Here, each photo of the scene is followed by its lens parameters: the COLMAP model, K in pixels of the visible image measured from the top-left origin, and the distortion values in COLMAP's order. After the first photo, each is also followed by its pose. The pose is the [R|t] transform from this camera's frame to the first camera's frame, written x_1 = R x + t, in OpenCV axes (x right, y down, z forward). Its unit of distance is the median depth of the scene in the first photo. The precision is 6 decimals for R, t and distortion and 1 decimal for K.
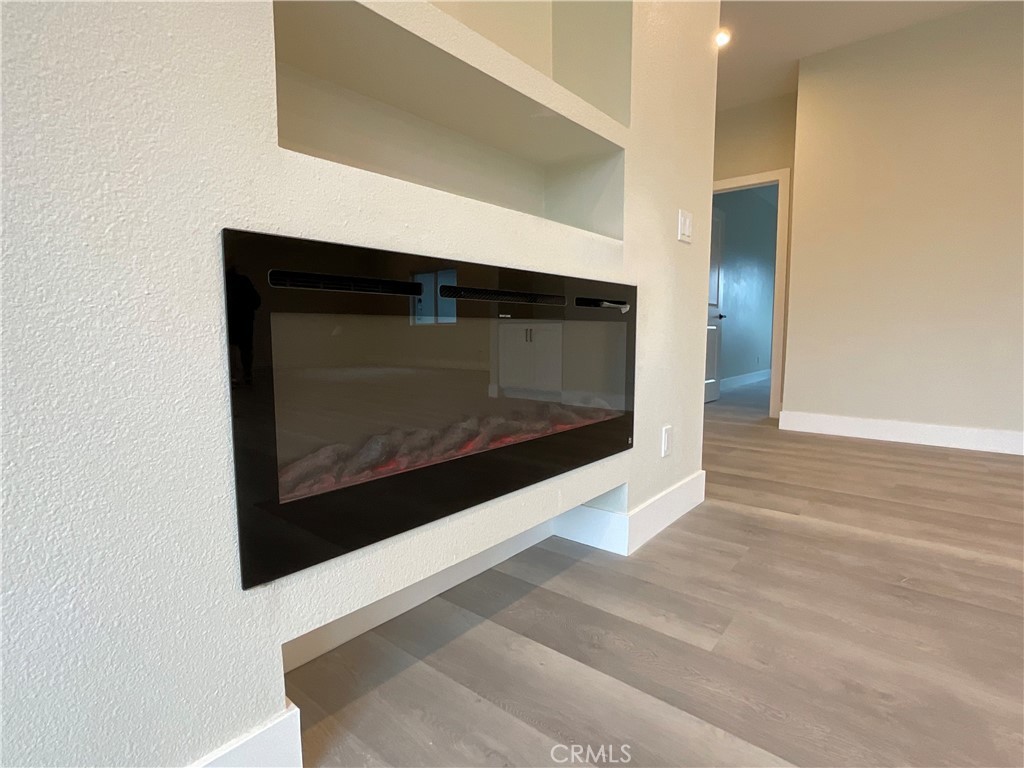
lens RADIAL K [[518.0, 0, 508.5], [0, 518.0, 387.9], [0, 0, 1]] dist [-0.005277, -0.000830]
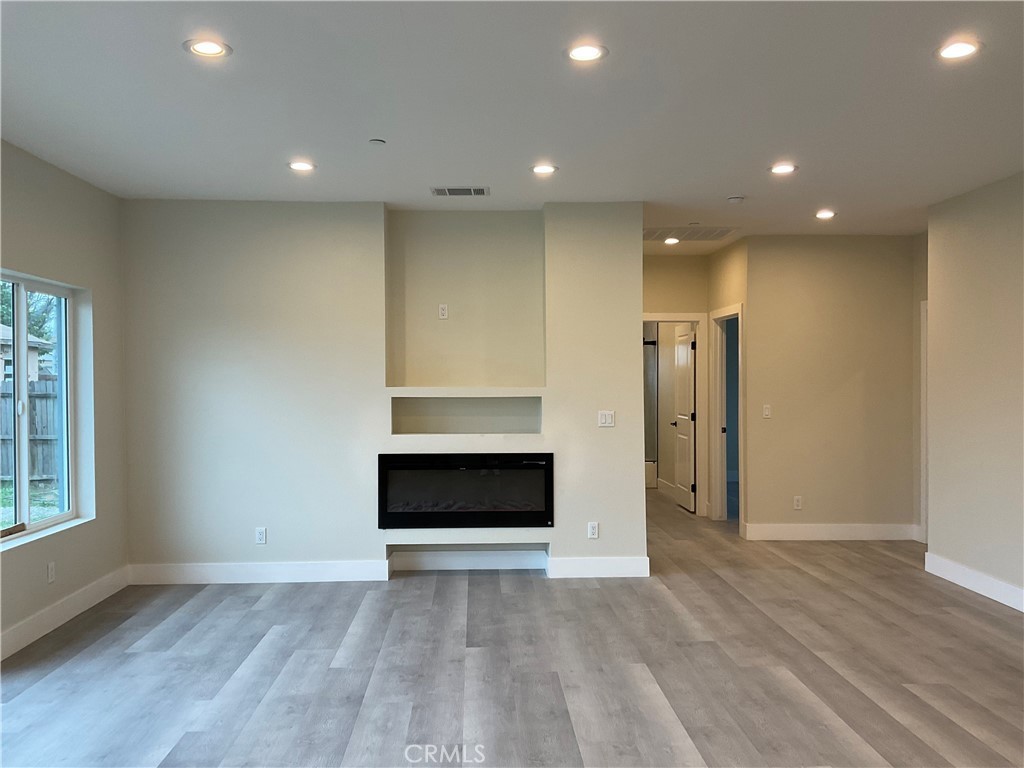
lens RADIAL K [[855.5, 0, 513.0], [0, 855.5, 382.9], [0, 0, 1]] dist [0.051175, -0.084469]
pose [[0.677846, 0.013514, -0.735080, 3.570173], [-0.081177, 0.995093, -0.056562, -0.346348], [0.730709, 0.098012, 0.675617, -2.074541]]
